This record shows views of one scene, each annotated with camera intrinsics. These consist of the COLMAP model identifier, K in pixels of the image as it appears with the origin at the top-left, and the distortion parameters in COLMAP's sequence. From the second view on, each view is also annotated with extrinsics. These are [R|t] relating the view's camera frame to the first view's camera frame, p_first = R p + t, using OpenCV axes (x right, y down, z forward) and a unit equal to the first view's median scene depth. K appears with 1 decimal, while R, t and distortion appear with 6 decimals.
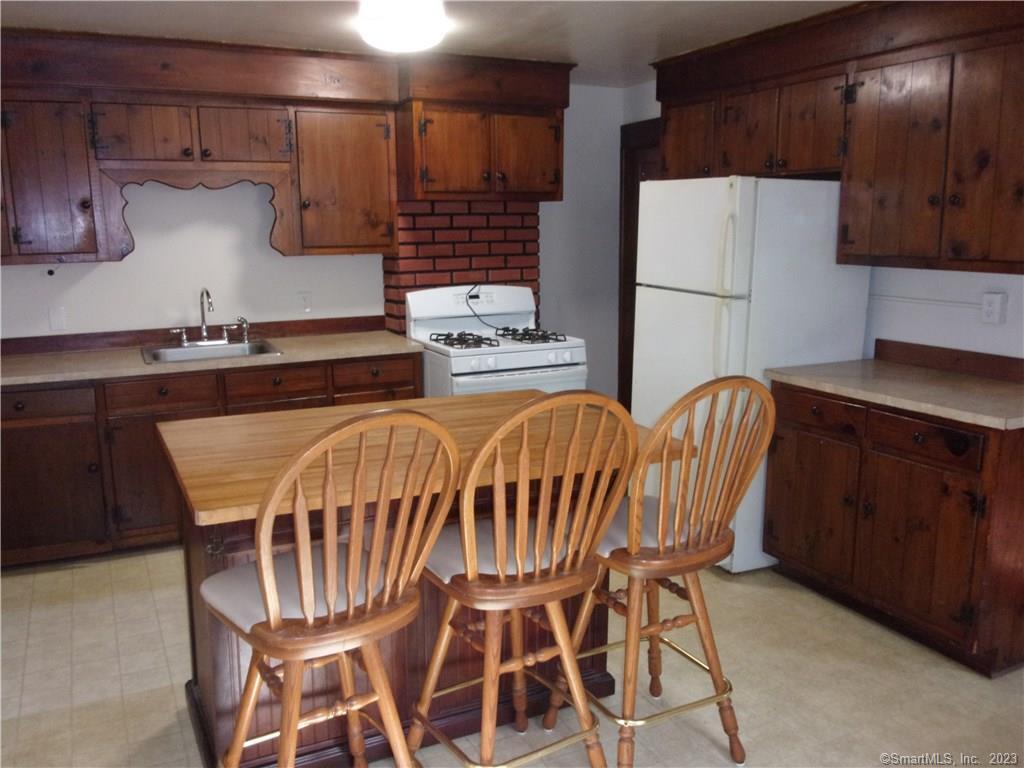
lens RADIAL K [[874.2, 0, 511.7], [0, 874.2, 389.5], [0, 0, 1]] dist [0.007275, -0.003579]
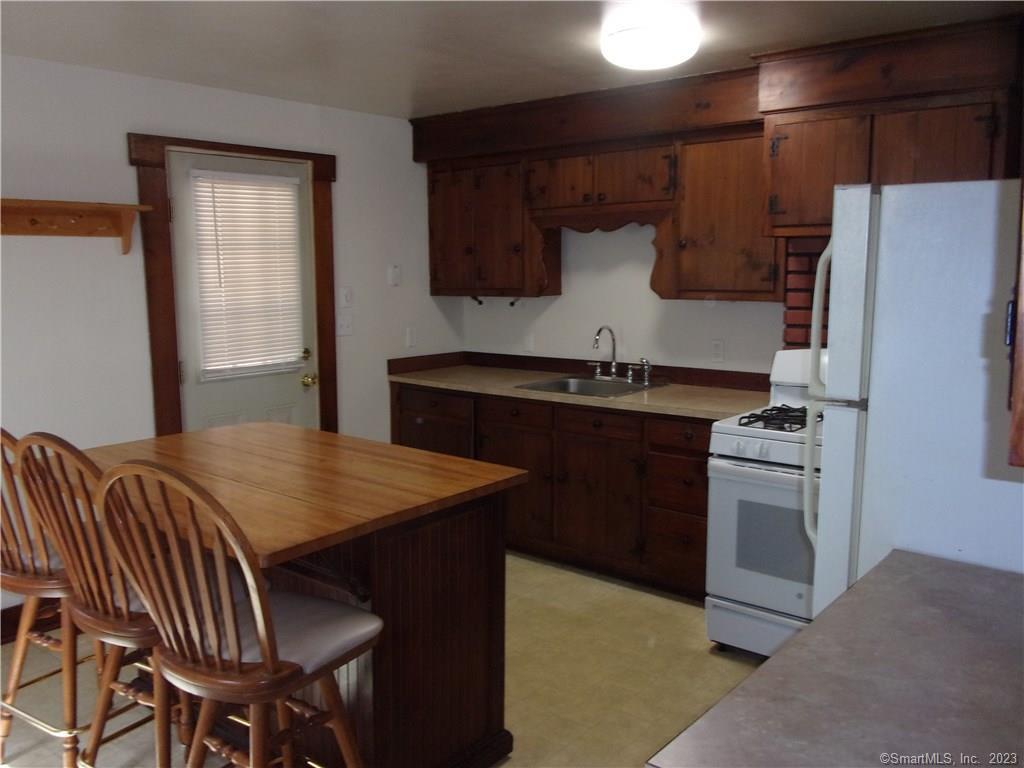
lens RADIAL K [[874.2, 0, 511.7], [0, 874.2, 389.5], [0, 0, 1]] dist [0.007275, -0.003579]
pose [[0.401838, 0.137441, -0.905338, 0.545934], [-0.171349, 0.982495, 0.073101, -0.097026], [0.899537, 0.125754, 0.418354, 0.467884]]
